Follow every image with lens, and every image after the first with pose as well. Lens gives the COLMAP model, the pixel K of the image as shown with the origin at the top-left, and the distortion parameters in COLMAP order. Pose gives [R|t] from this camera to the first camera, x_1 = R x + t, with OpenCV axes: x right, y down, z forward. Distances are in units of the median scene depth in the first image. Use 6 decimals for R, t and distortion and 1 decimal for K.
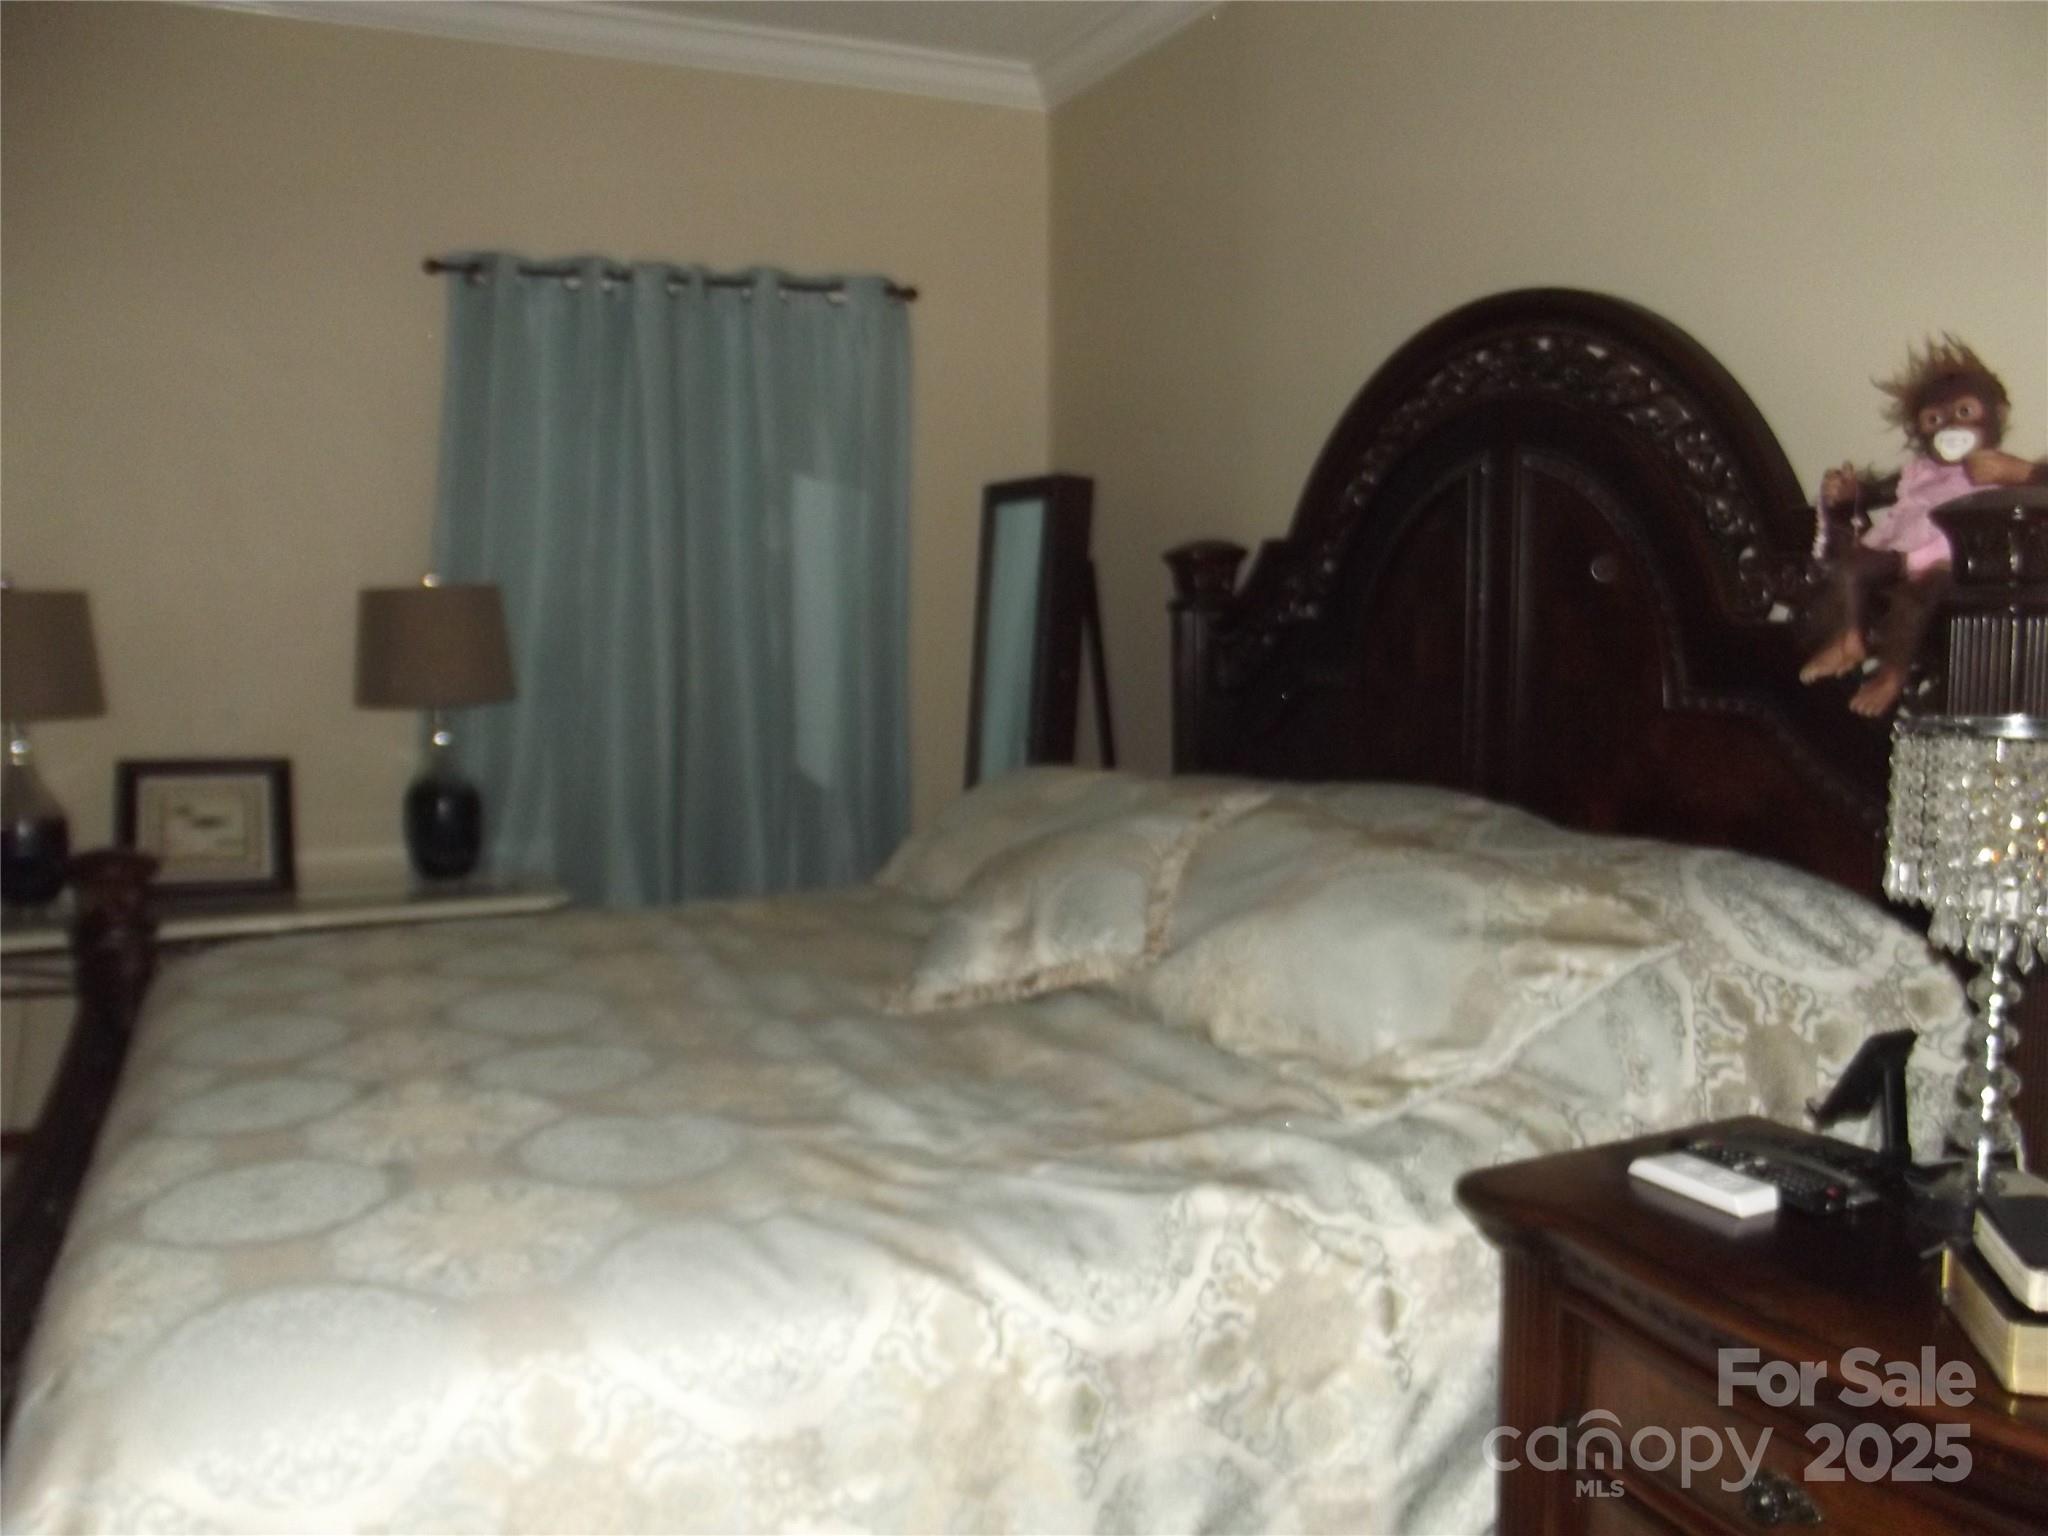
lens RADIAL K [[1721.0, 0, 1023.0], [0, 1721.0, 780.6], [0, 0, 1]] dist [-0.044481, 0.014006]
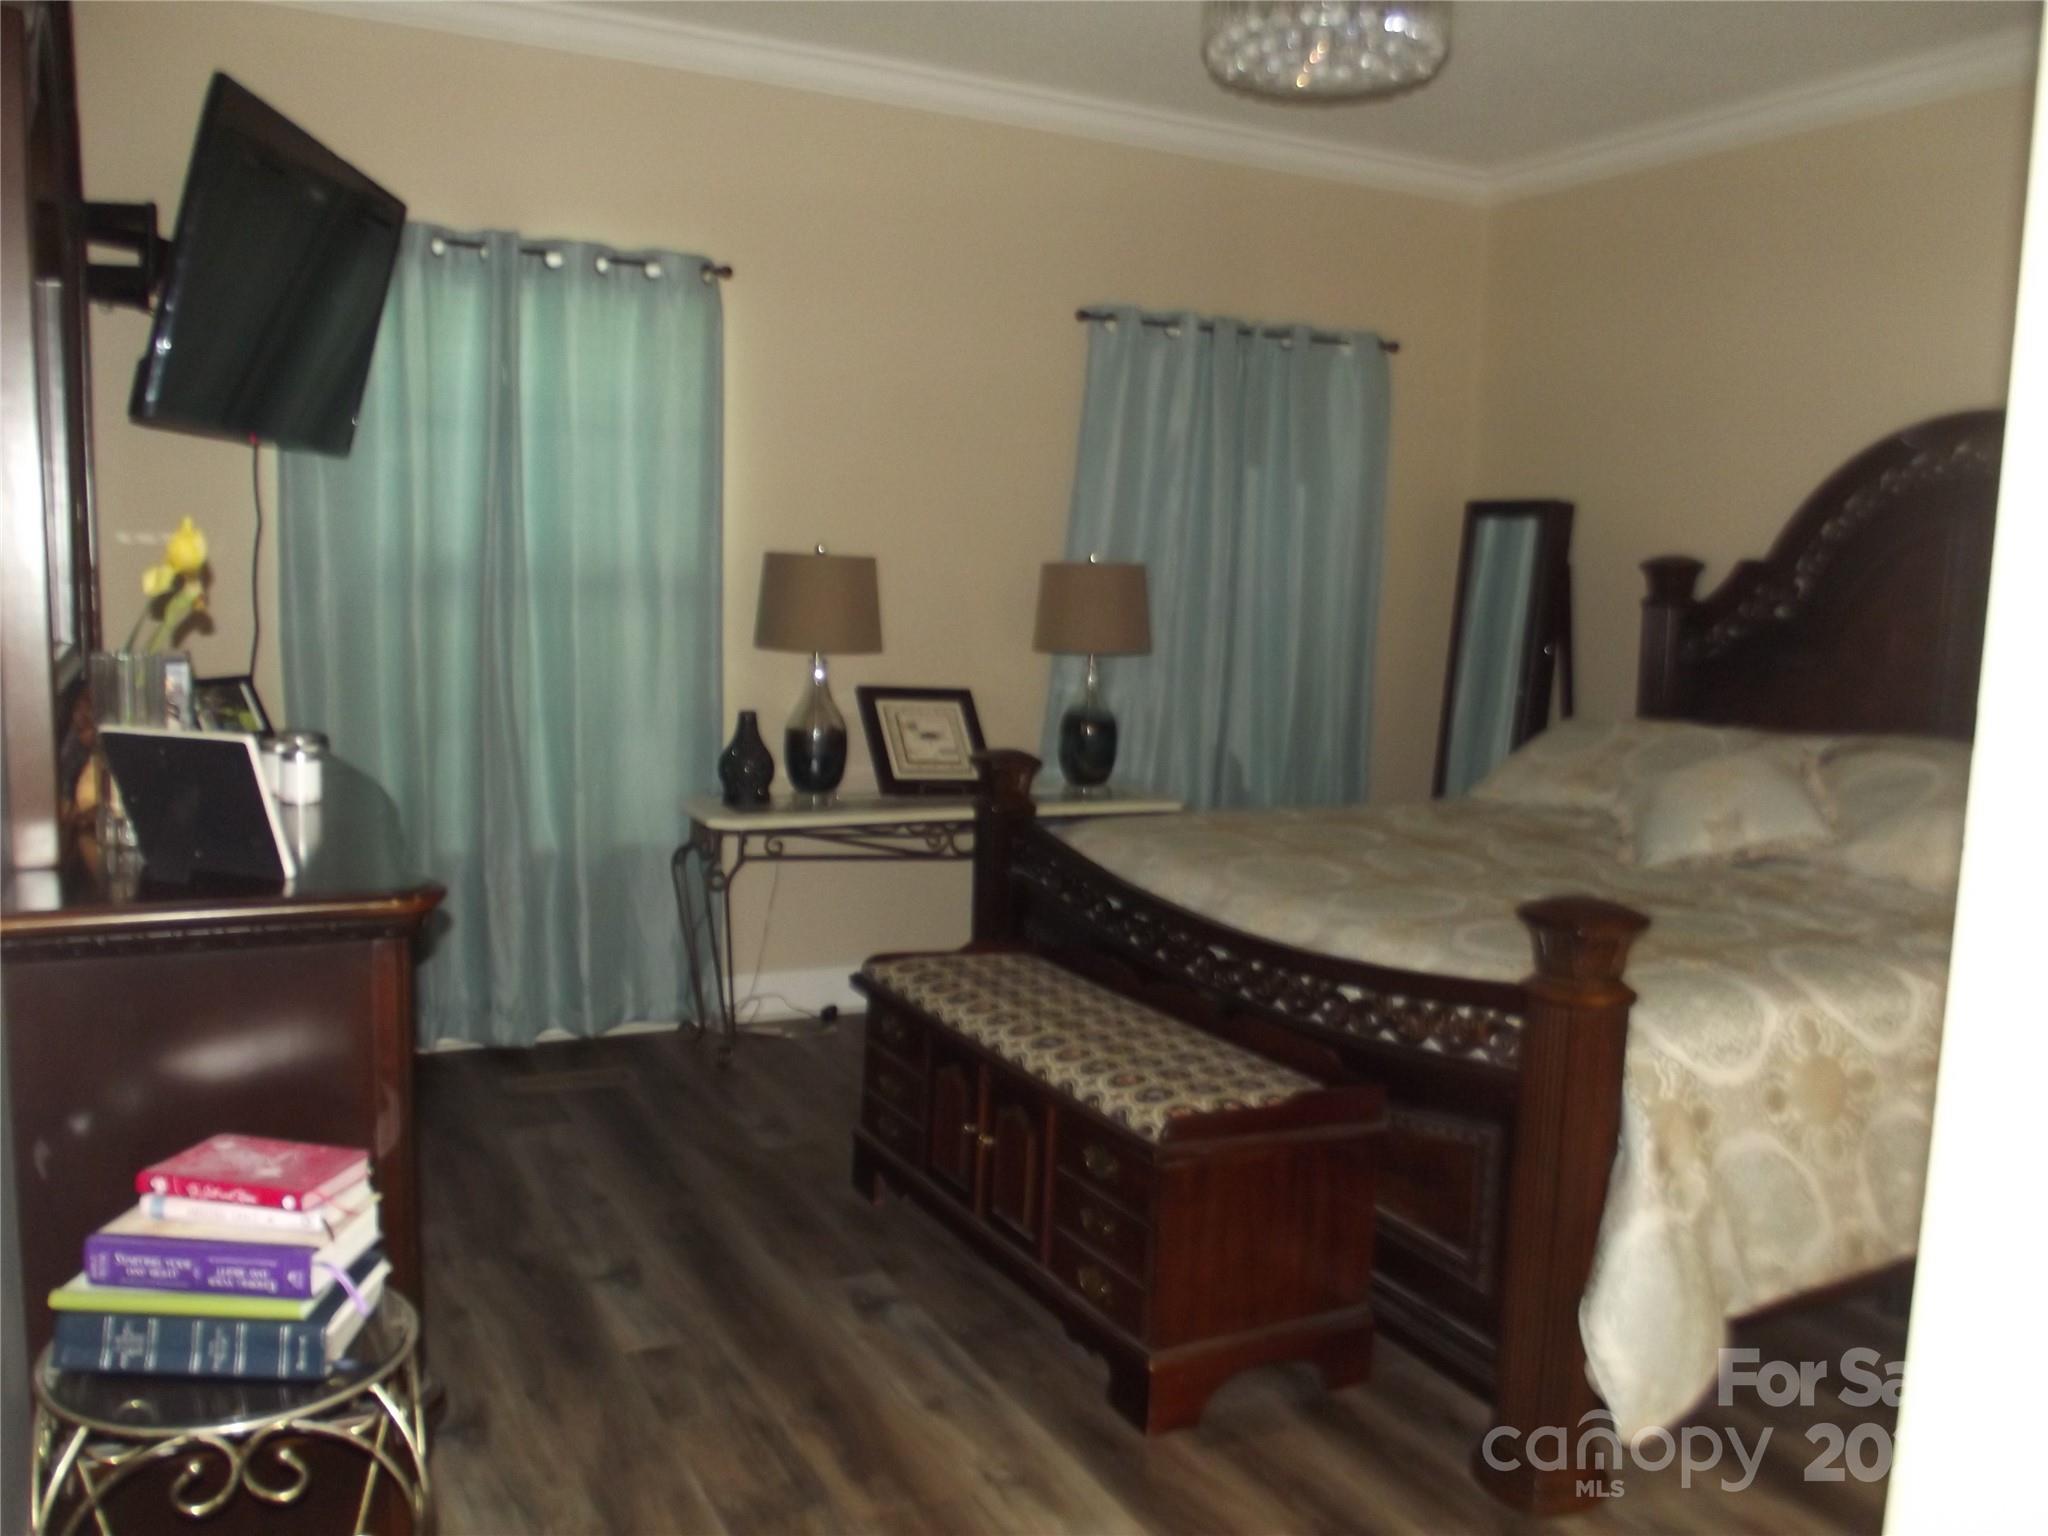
lens RADIAL K [[1721.0, 0, 1023.0], [0, 1721.0, 780.6], [0, 0, 1]] dist [-0.044481, 0.014006]
pose [[0.998184, 0.035885, 0.048382, -0.454564], [-0.037022, 0.999054, 0.022814, 0.025518], [-0.047517, -0.024563, 0.998568, -0.320824]]
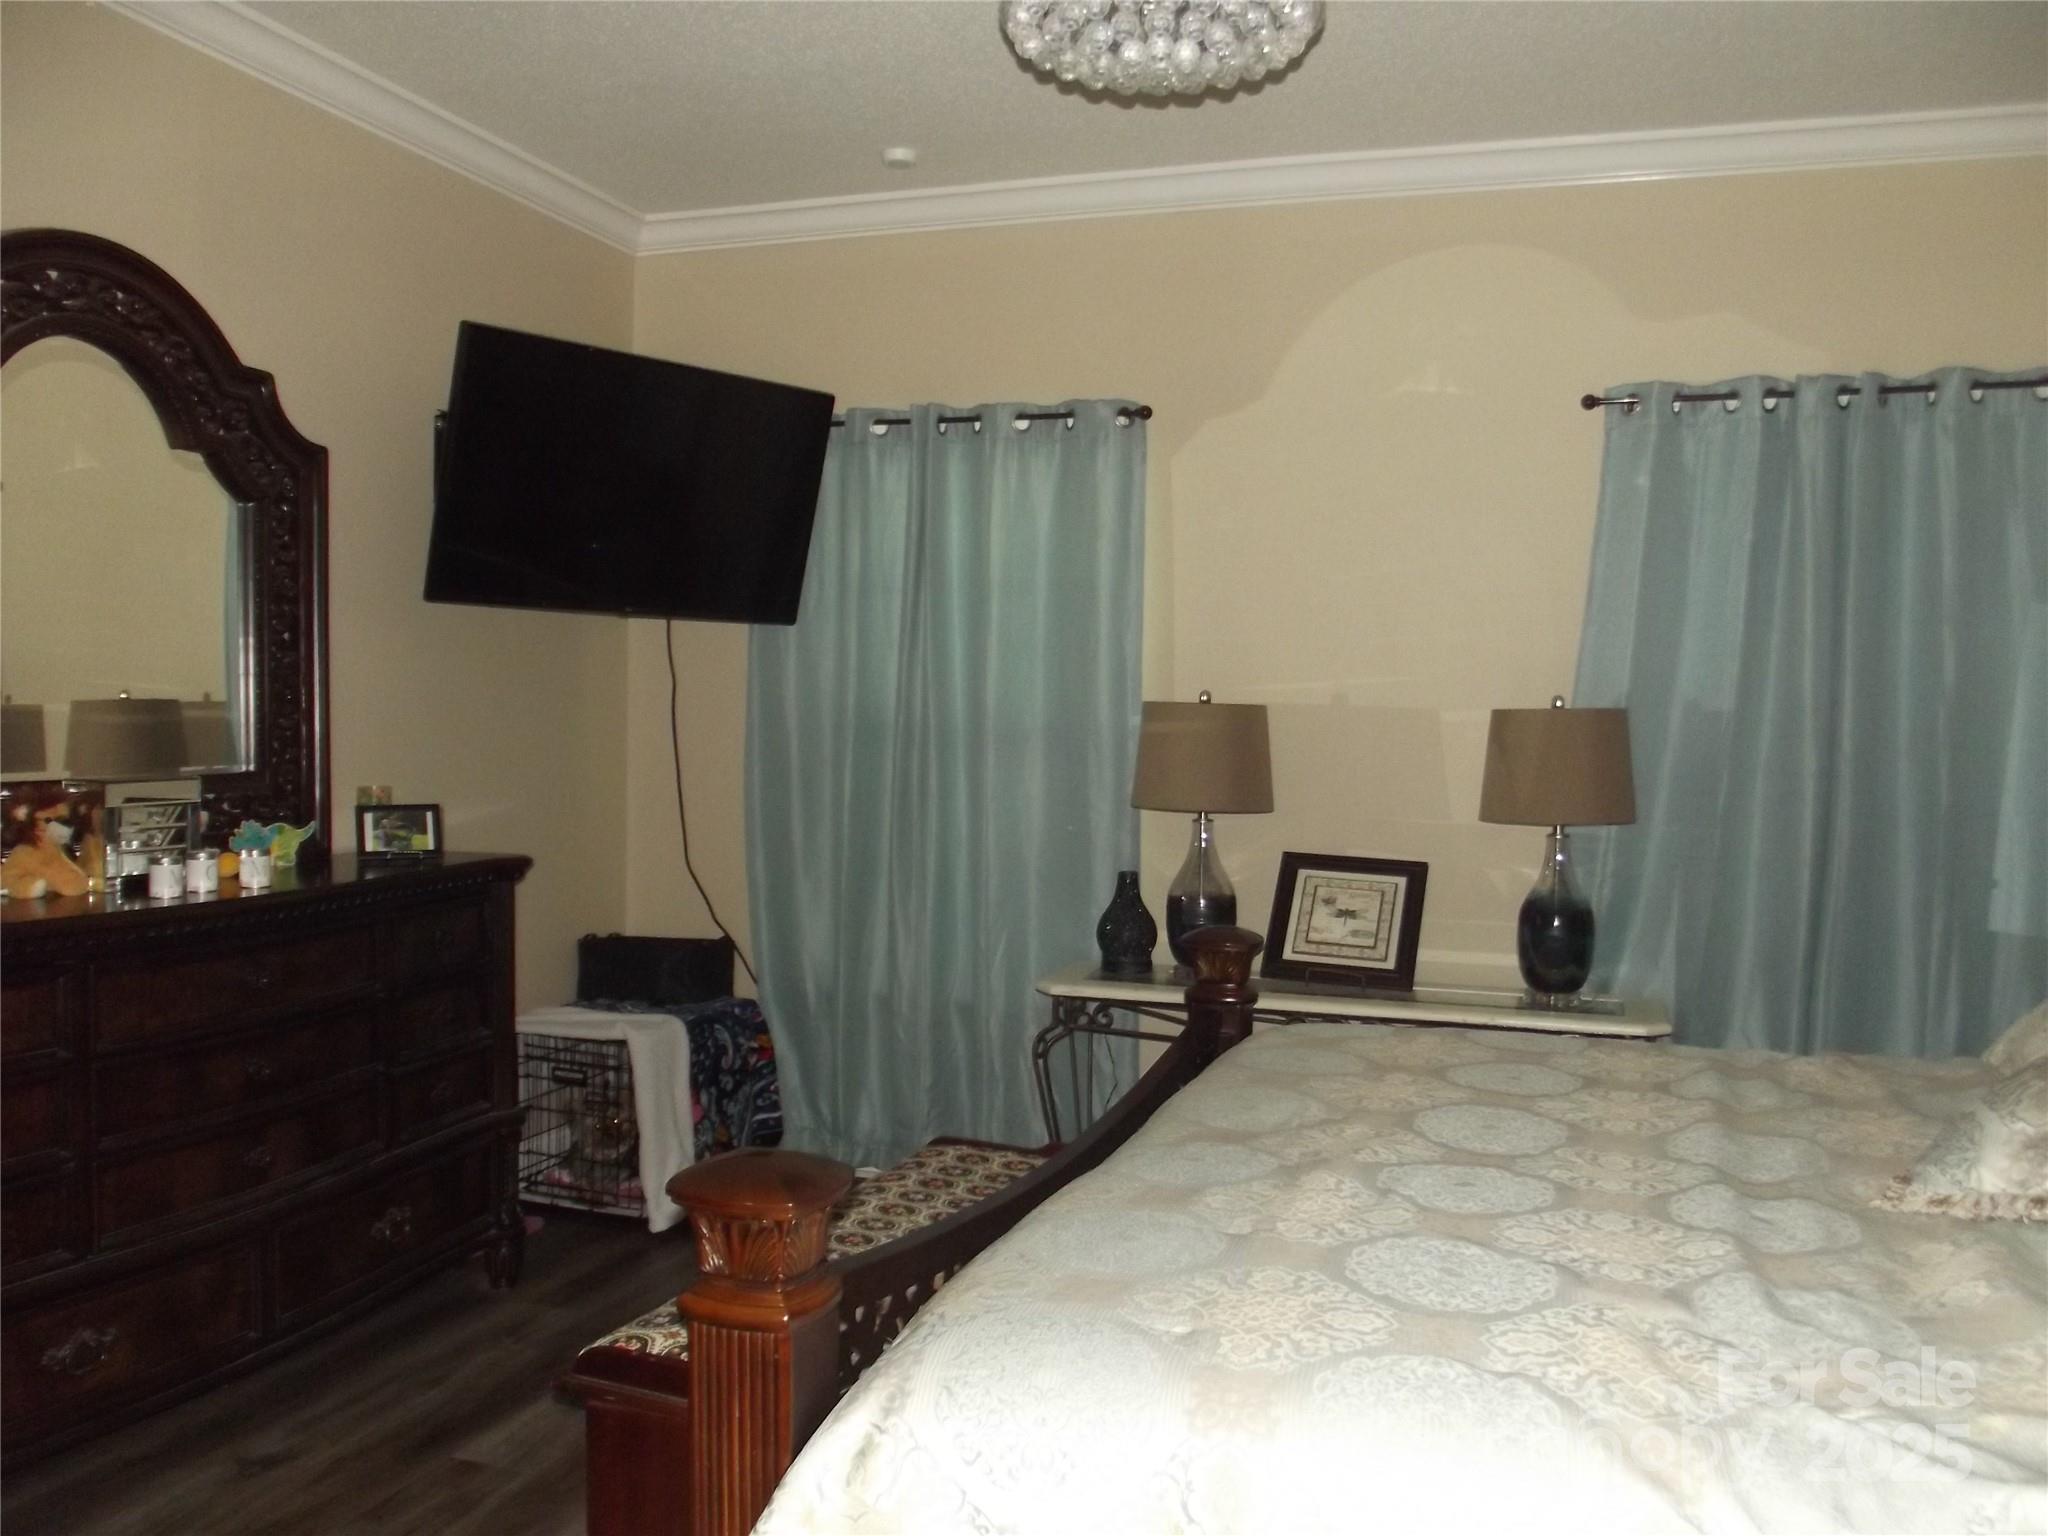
lens RADIAL K [[1679.0, 0, 1019.9], [0, 1679.0, 798.6], [0, 0, 1]] dist [-0.071273, 0.022345]
pose [[0.701826, 0.055806, -0.710159, 0.141693], [-0.098859, 0.994910, -0.019516, -0.007559], [0.705456, 0.083902, 0.703770, 0.067670]]
